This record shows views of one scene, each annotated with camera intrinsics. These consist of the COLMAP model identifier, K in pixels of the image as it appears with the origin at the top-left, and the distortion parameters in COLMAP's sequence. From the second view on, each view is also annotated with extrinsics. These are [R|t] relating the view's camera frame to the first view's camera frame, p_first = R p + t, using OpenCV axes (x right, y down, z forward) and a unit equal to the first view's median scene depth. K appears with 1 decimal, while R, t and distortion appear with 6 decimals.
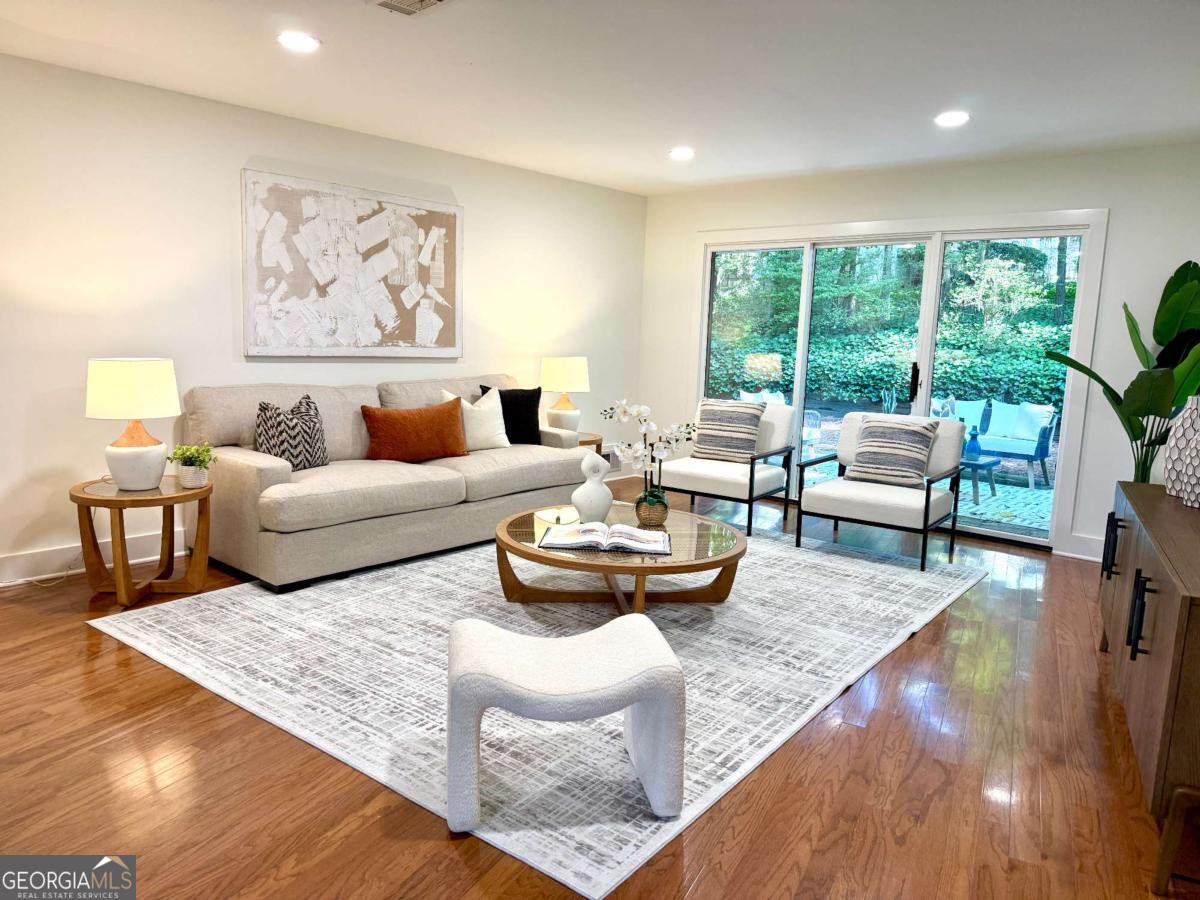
lens RADIAL K [[838.3, 0, 602.3], [0, 838.3, 453.7], [0, 0, 1]] dist [0.066231, -0.071129]
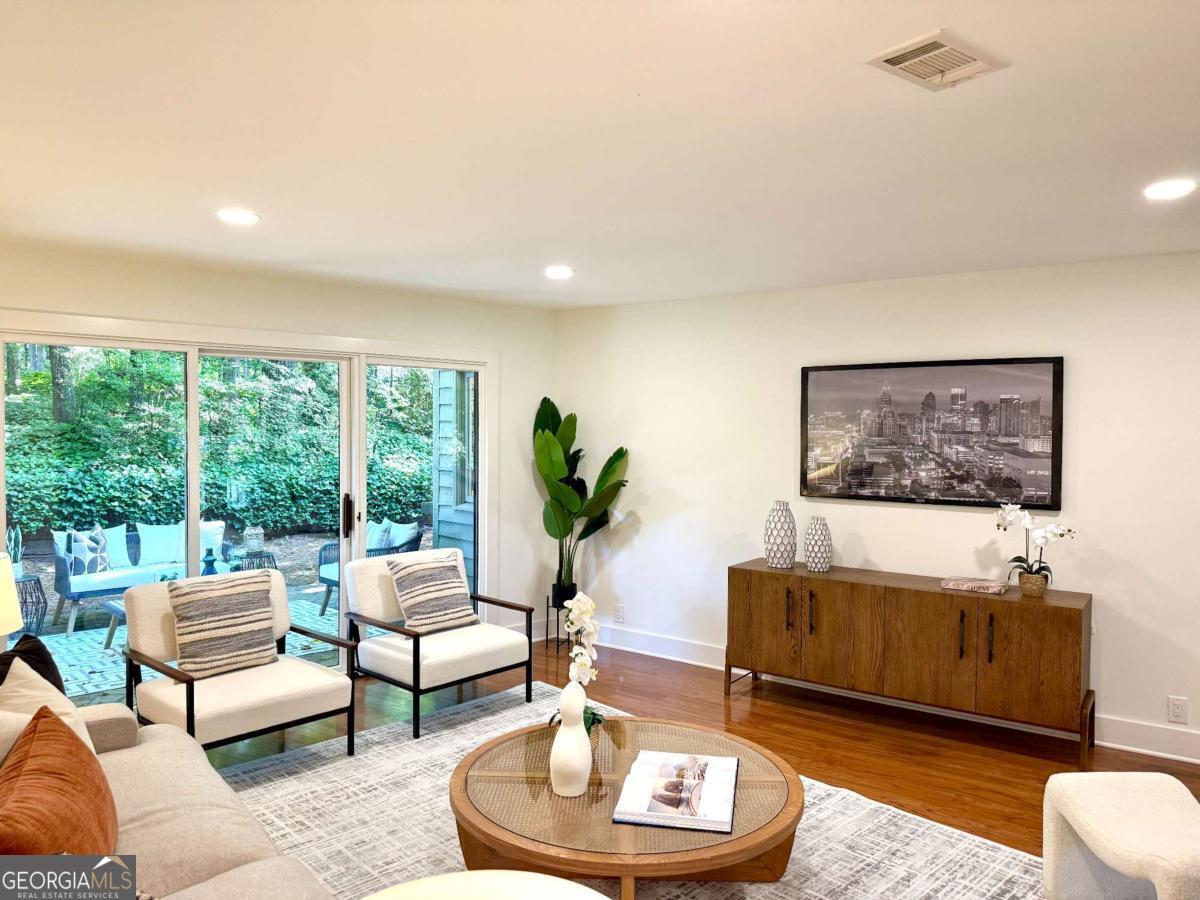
lens RADIAL K [[838.3, 0, 601.7], [0, 838.3, 446.9], [0, 0, 1]] dist [0.066231, -0.071129]
pose [[0.143888, -0.053773, 0.988132, -0.465552], [0.147304, 0.988562, 0.032346, -0.144532], [-0.978569, 0.140902, 0.150163, 0.590222]]
